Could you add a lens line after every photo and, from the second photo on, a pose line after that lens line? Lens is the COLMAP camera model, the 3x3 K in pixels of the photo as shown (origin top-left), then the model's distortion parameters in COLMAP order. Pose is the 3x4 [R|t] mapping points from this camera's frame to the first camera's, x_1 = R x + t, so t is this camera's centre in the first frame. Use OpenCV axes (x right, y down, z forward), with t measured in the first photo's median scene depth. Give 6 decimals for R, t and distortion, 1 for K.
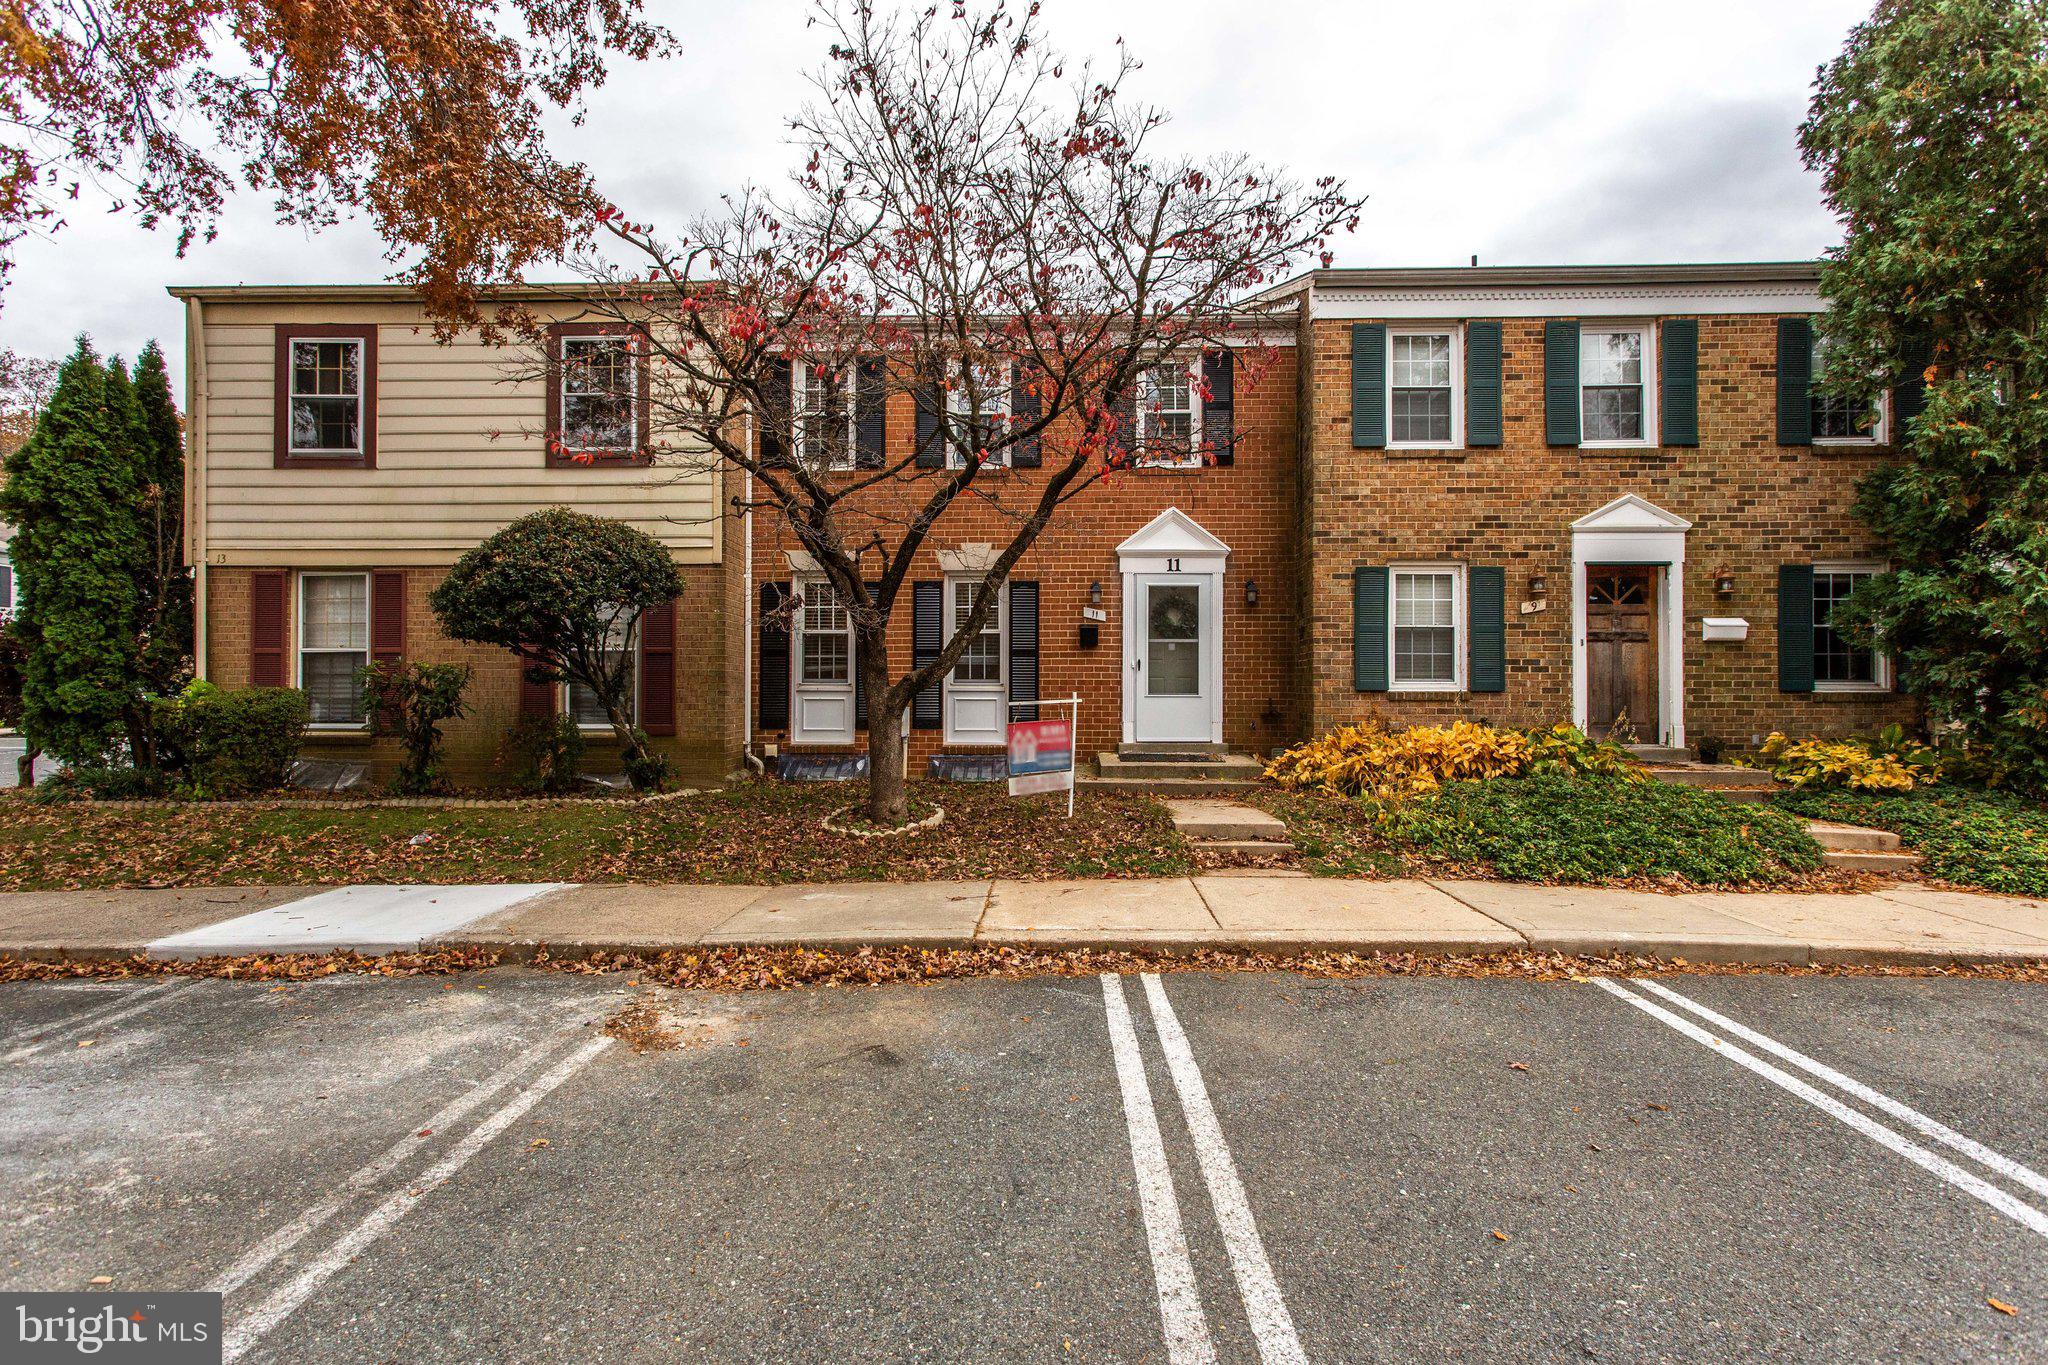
lens RADIAL K [[965.9, 0, 1024.0], [0, 965.9, 682.5], [0, 0, 1]] dist [0.001138, 0.000105]
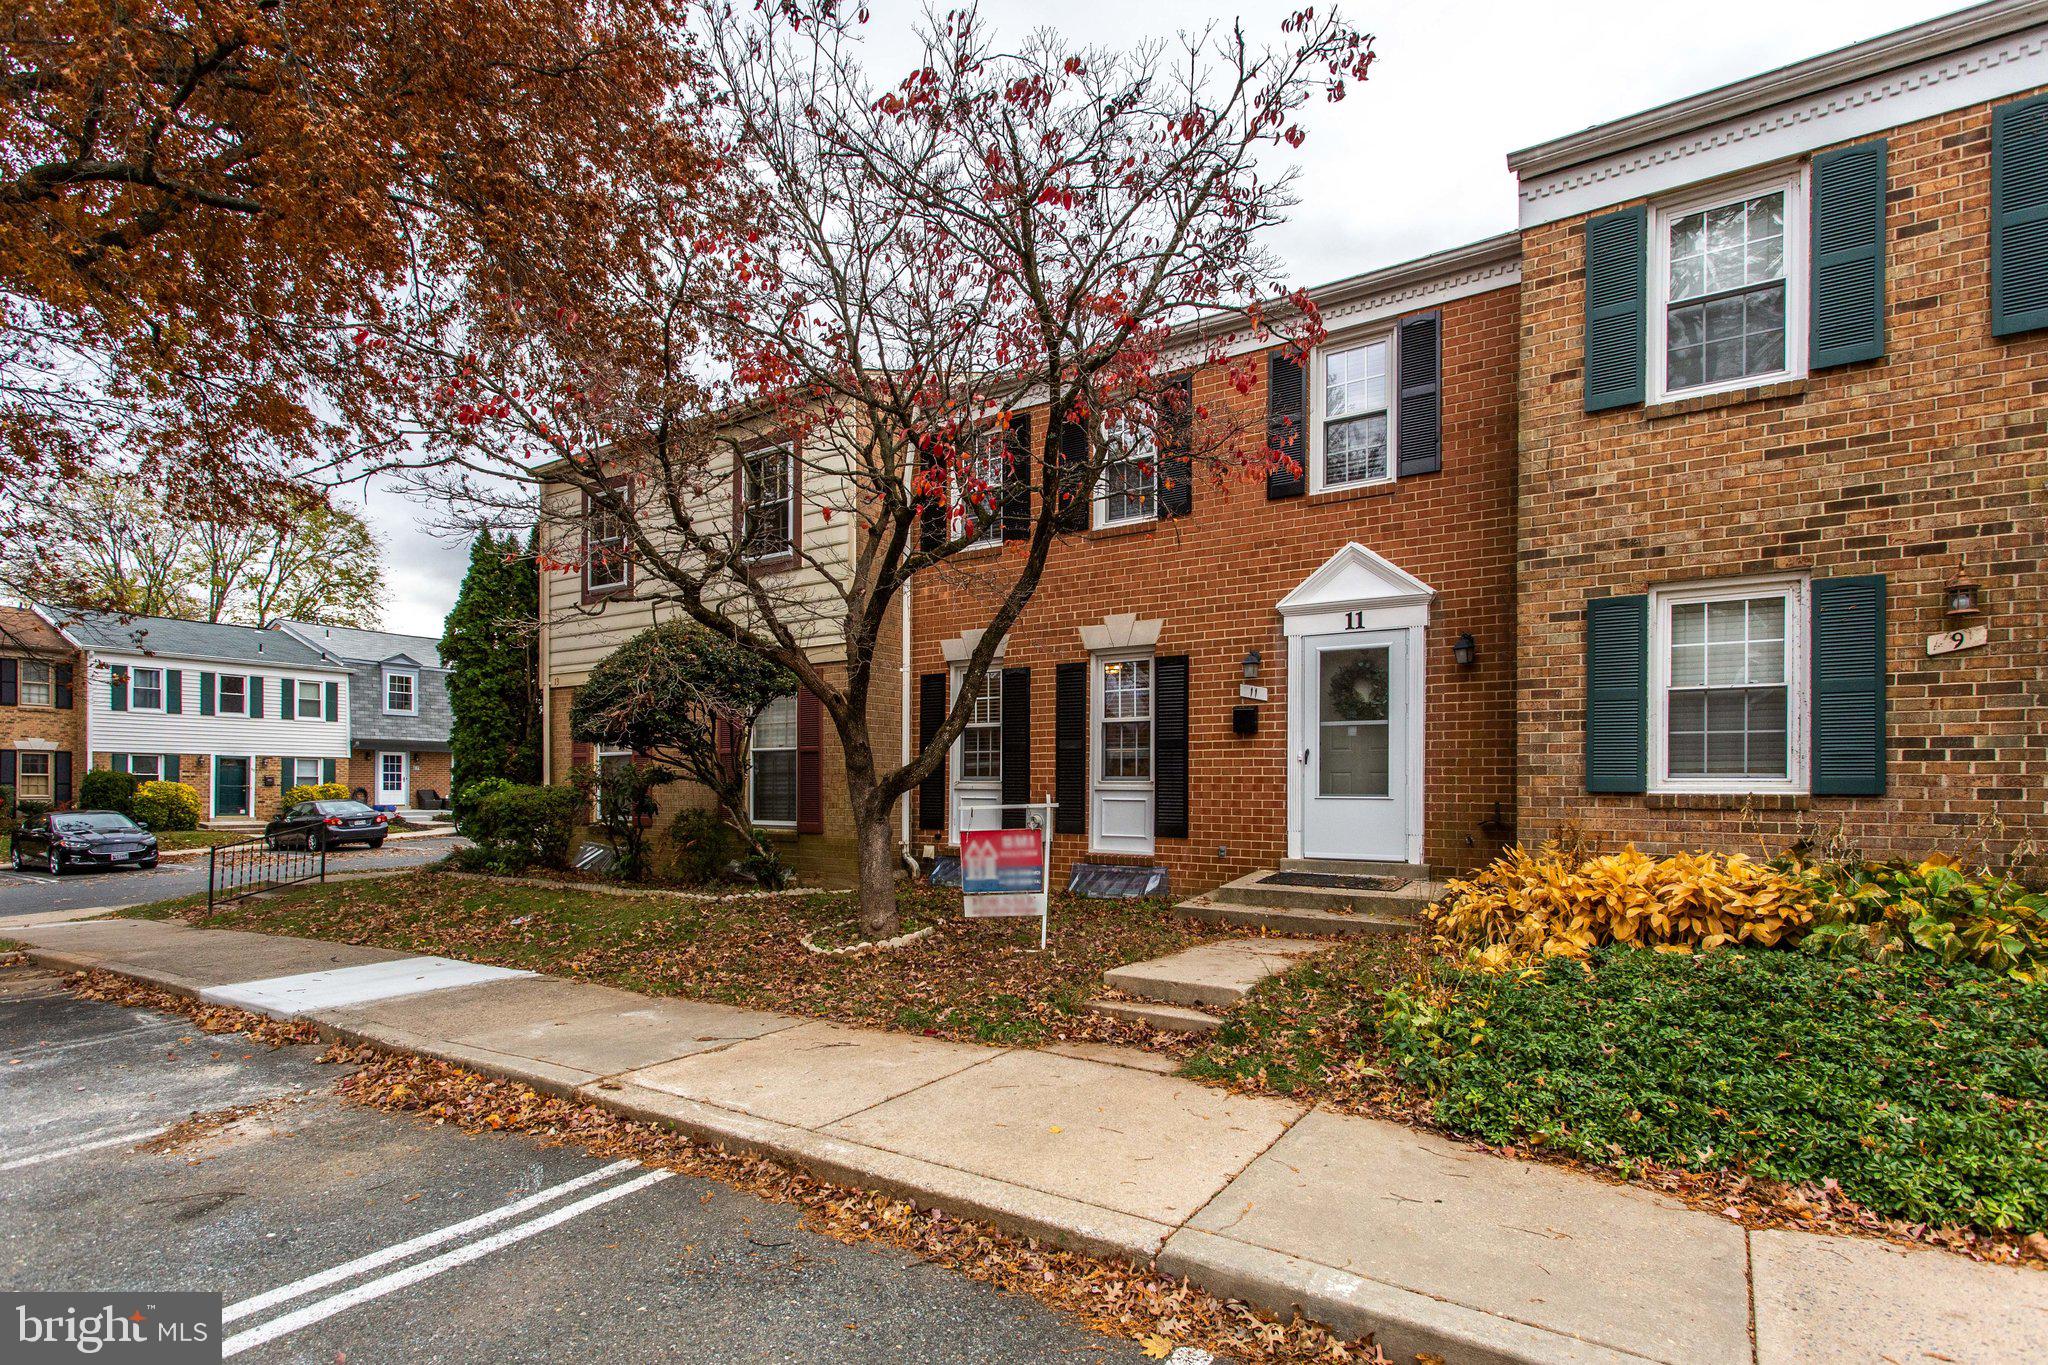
lens RADIAL K [[1006.7, 0, 1023.1], [0, 1006.7, 784.1], [0, 0, 1]] dist [0.007317, 0.000001]
pose [[0.849247, 0.000514, -0.527996, 0.377806], [0.003813, 0.999967, 0.007106, -0.003317], [0.527982, -0.008047, 0.849217, 0.229860]]
